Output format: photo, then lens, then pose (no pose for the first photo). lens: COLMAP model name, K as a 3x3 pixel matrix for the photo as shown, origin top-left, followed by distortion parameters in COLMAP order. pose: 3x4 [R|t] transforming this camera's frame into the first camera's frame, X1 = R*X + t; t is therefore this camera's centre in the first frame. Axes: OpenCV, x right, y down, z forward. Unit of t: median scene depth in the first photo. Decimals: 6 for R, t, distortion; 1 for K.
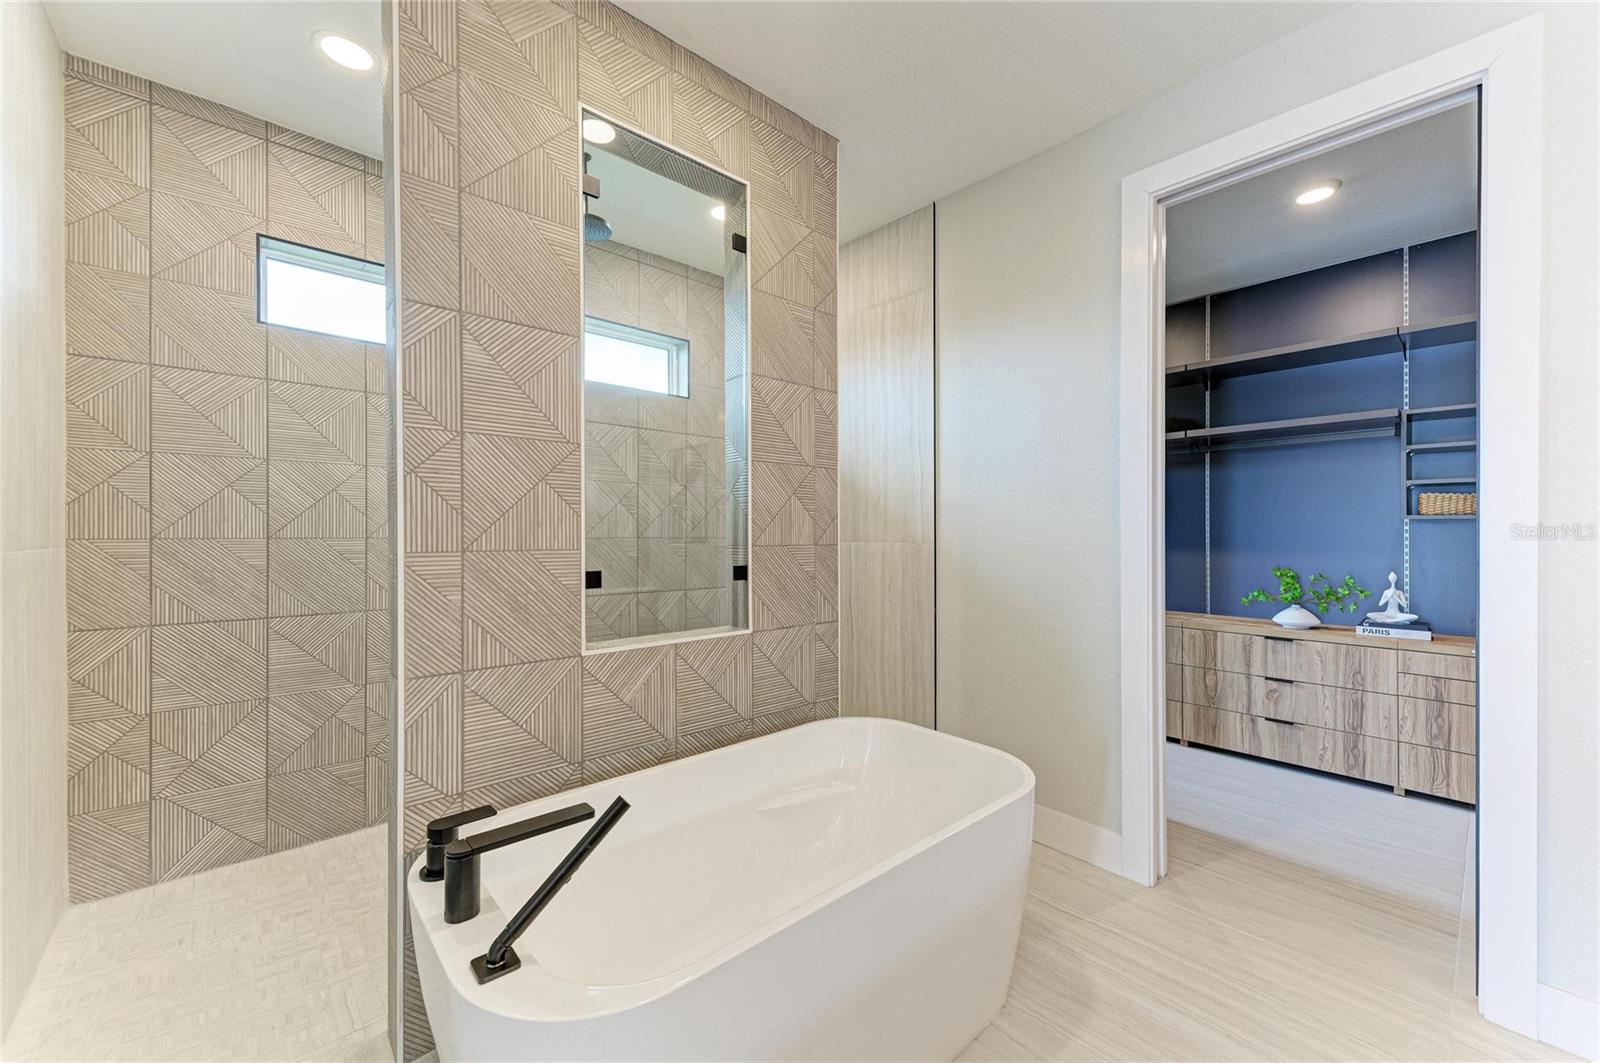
lens RADIAL K [[628.7, 0, 801.0], [0, 628.7, 535.4], [0, 0, 1]] dist [0.020247, -0.005693]
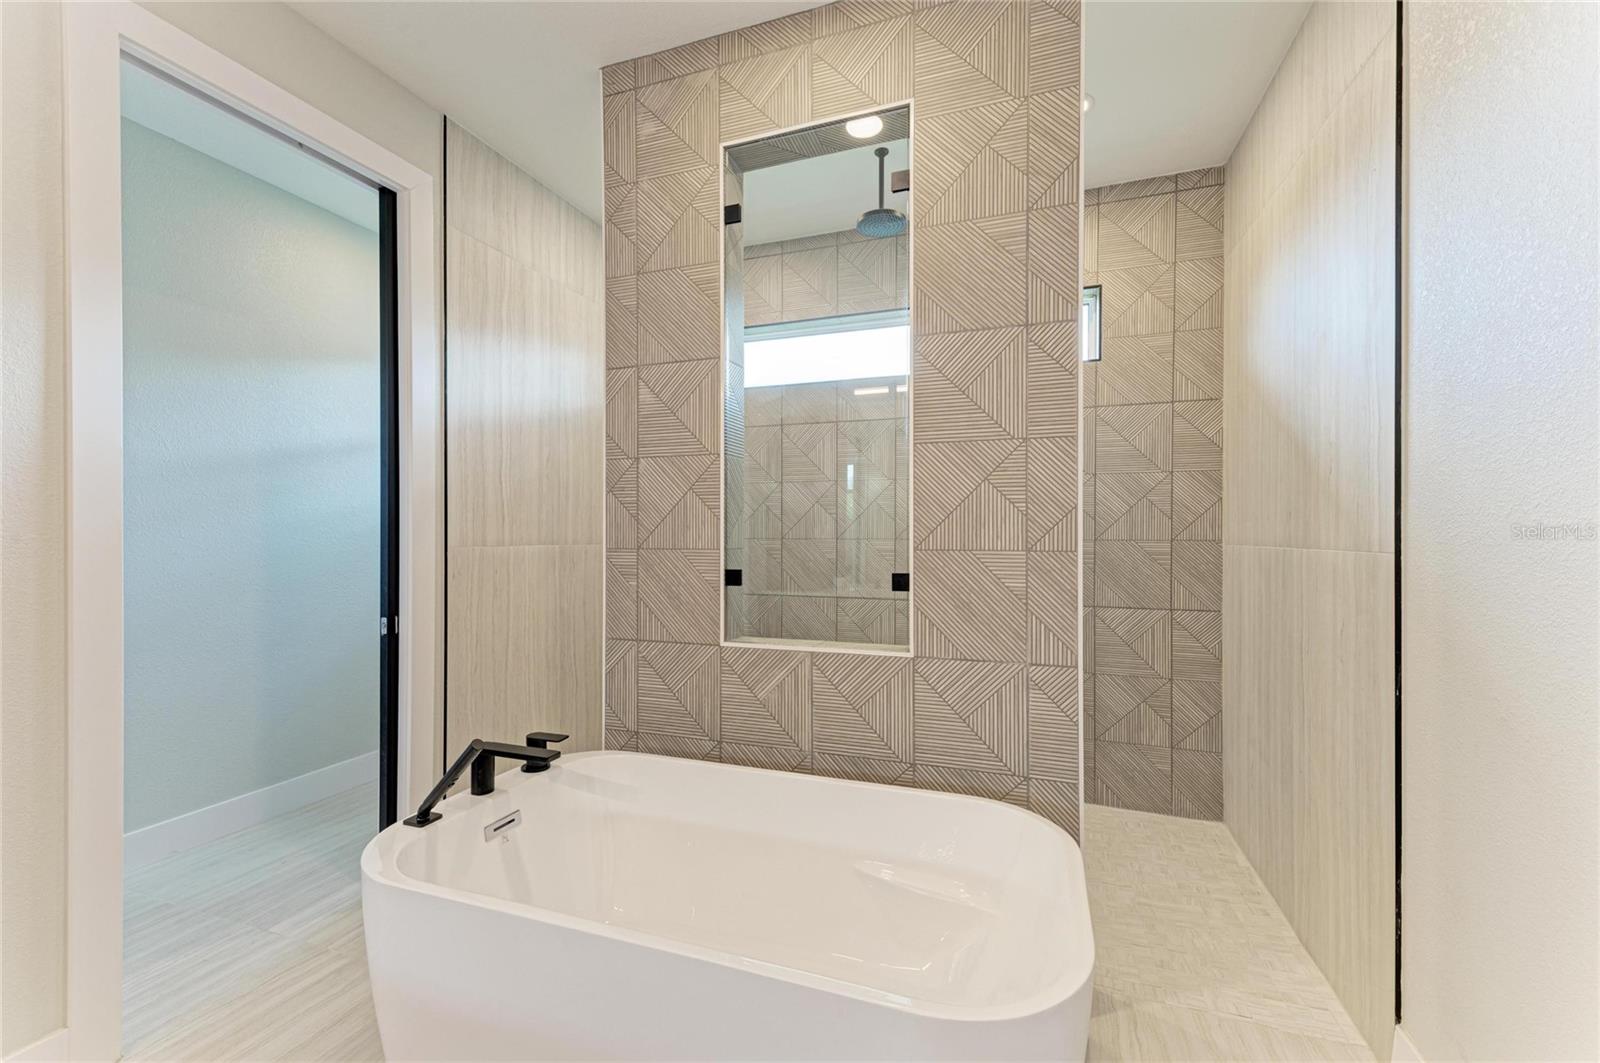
lens RADIAL K [[624.7, 0, 827.2], [0, 624.7, 537.6], [0, 0, 1]] dist [0.021485, -0.007447]
pose [[0.482292, 0.003477, -0.876004, 0.581739], [-0.000484, 0.999993, 0.003702, -0.002104], [0.876011, -0.001362, 0.482290, 0.526438]]
